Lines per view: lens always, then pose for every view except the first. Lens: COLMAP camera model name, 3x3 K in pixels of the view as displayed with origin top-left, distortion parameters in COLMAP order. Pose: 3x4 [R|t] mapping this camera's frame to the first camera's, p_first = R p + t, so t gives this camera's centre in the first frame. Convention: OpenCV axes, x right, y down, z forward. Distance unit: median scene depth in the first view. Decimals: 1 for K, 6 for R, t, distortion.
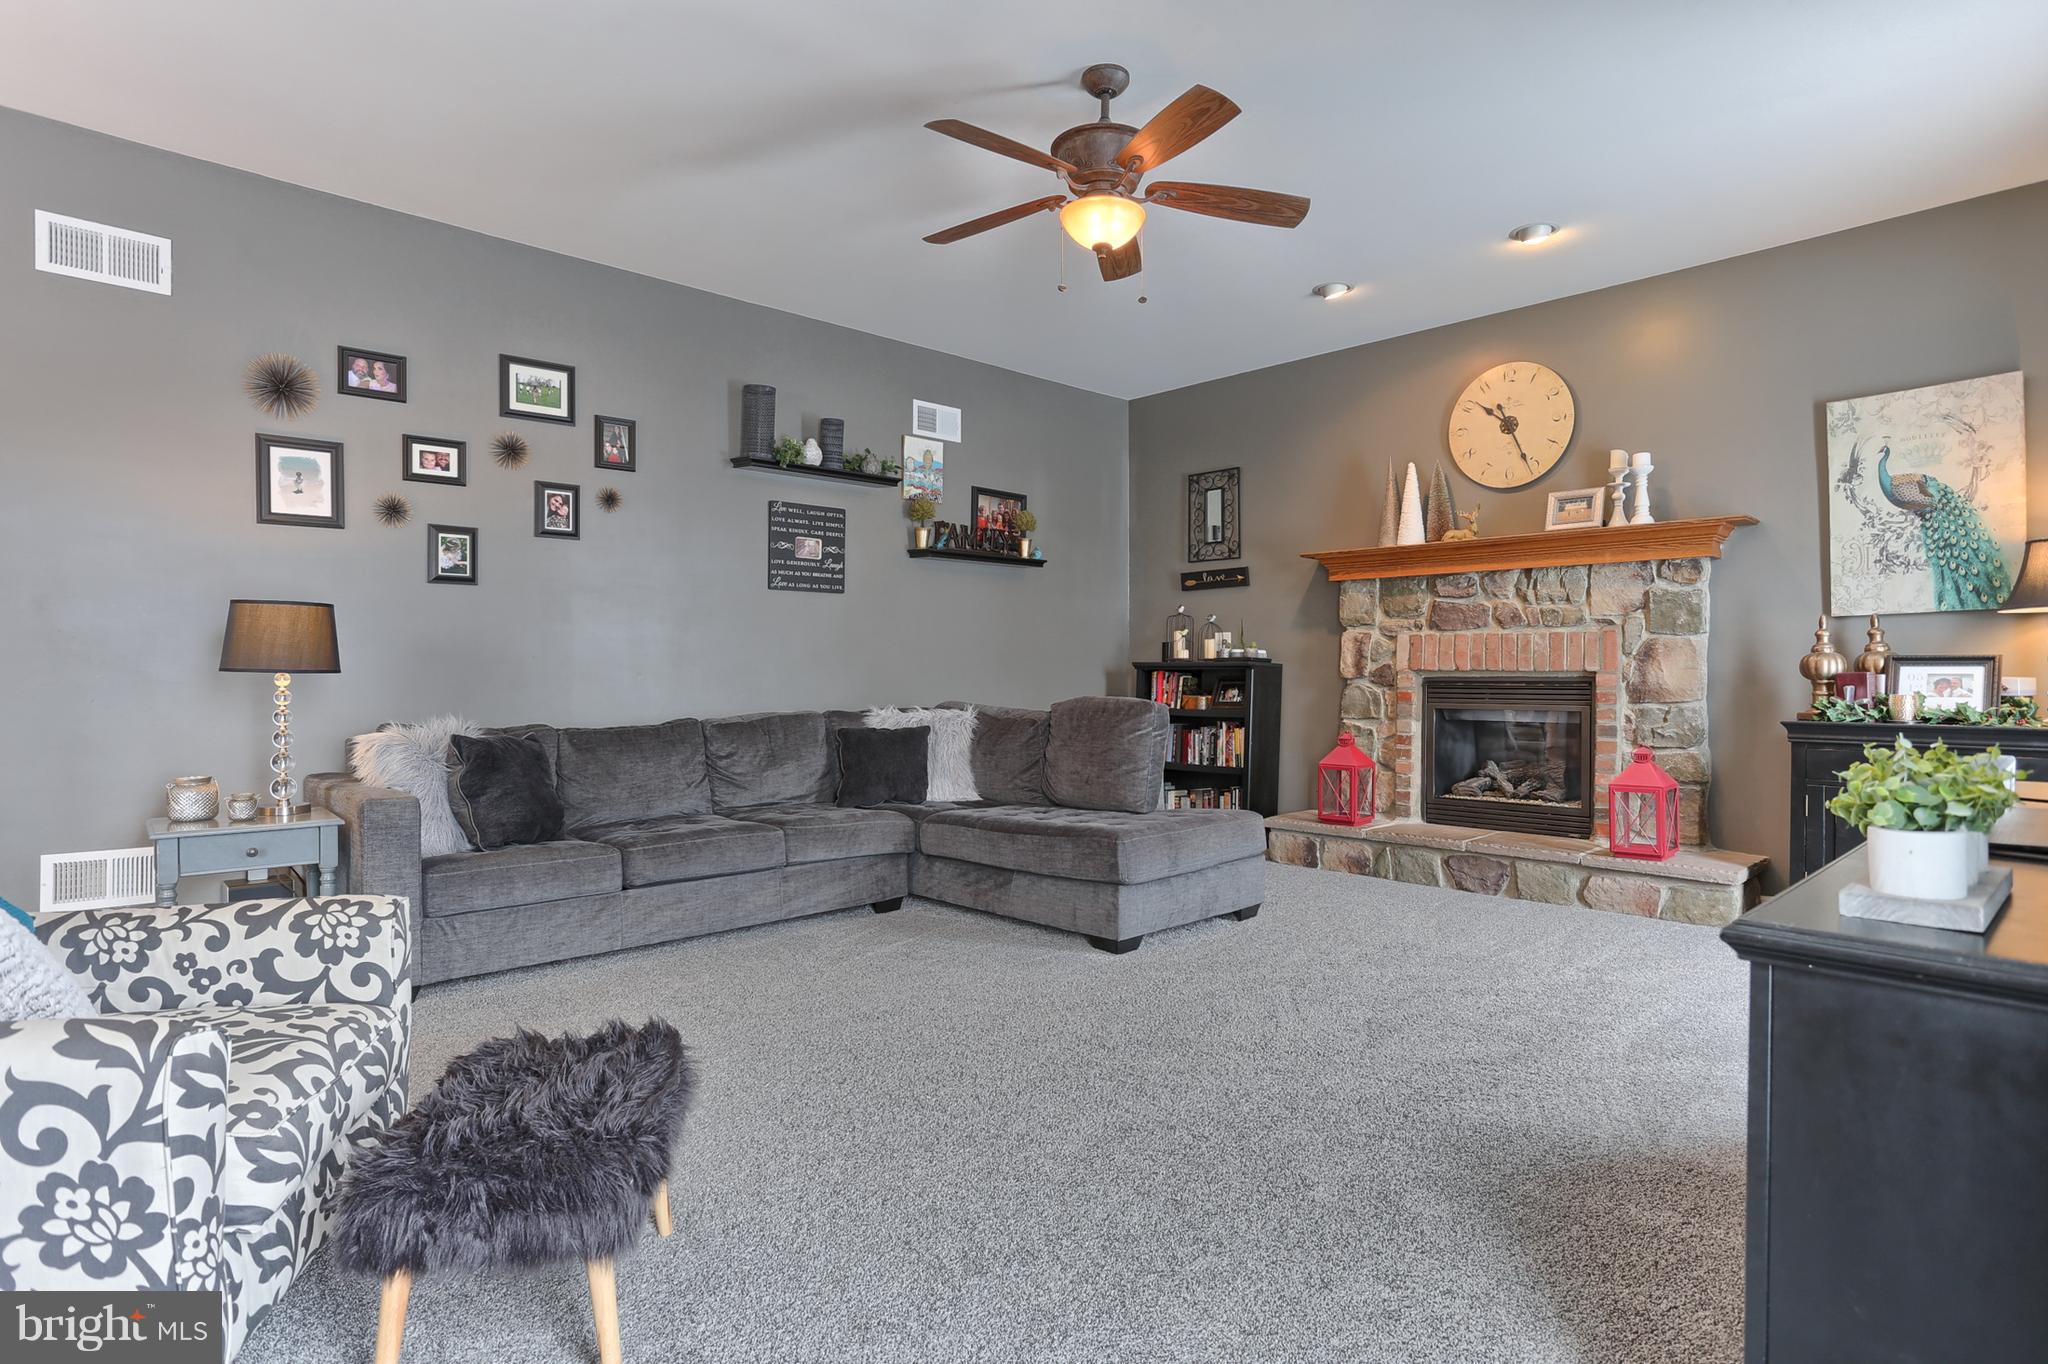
lens RADIAL K [[1083.0, 0, 1012.7], [0, 1083.0, 675.1], [0, 0, 1]] dist [-0.041297, 0.024788]
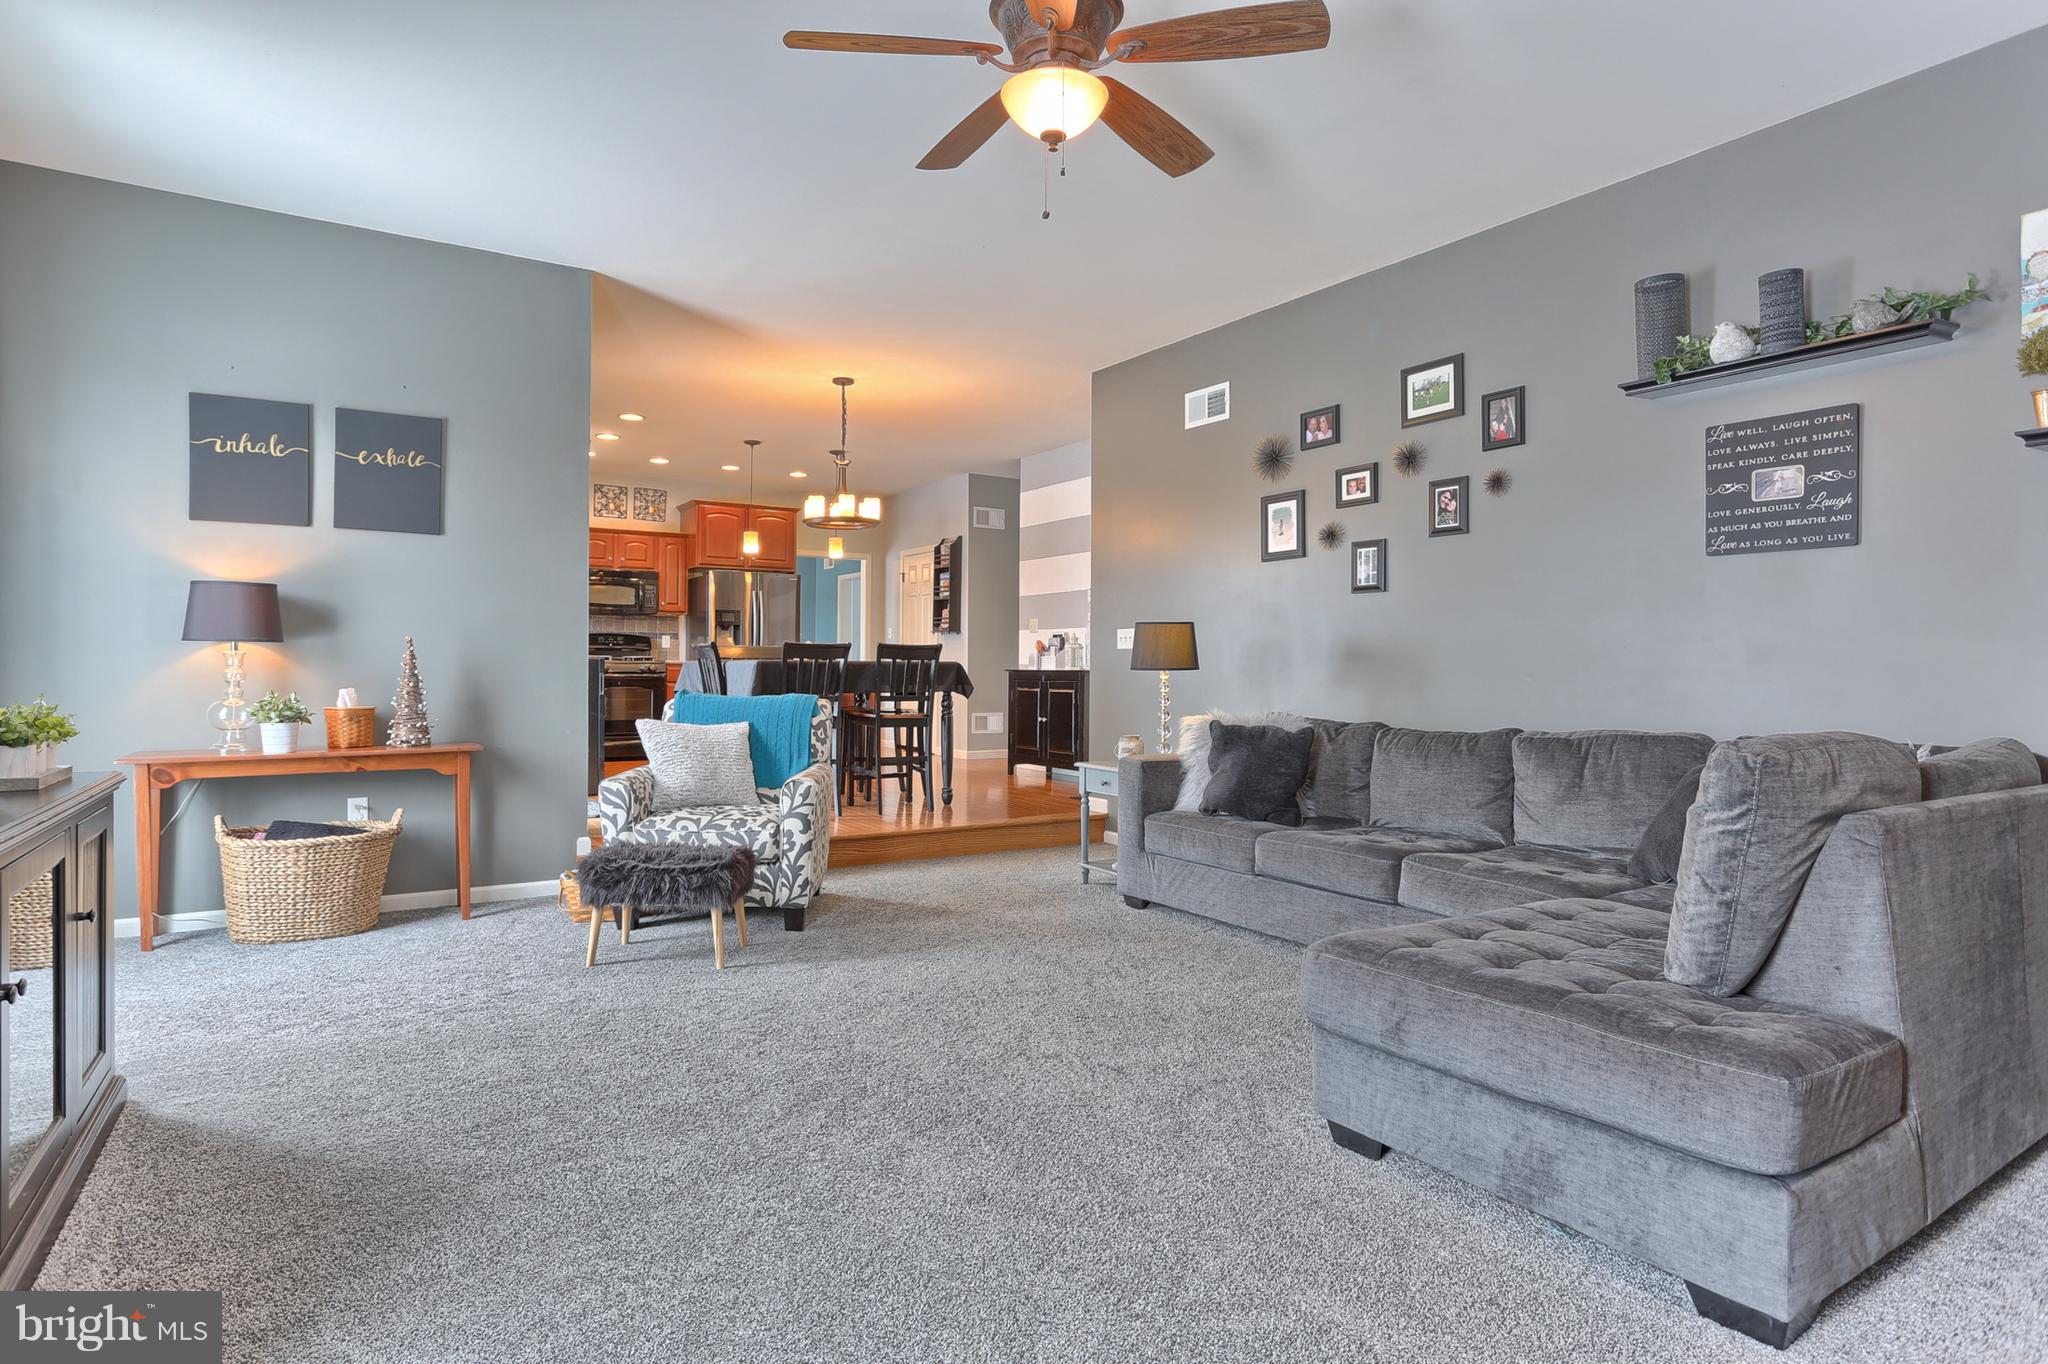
lens RADIAL K [[1083.0, 0, 1008.5], [0, 1083.0, 675.8], [0, 0, 1]] dist [-0.041297, 0.024788]
pose [[-0.183472, 0.008581, -0.982988, 0.567034], [-0.010597, 0.999887, 0.010706, -0.005388], [0.982968, 0.012381, -0.183360, 0.729934]]
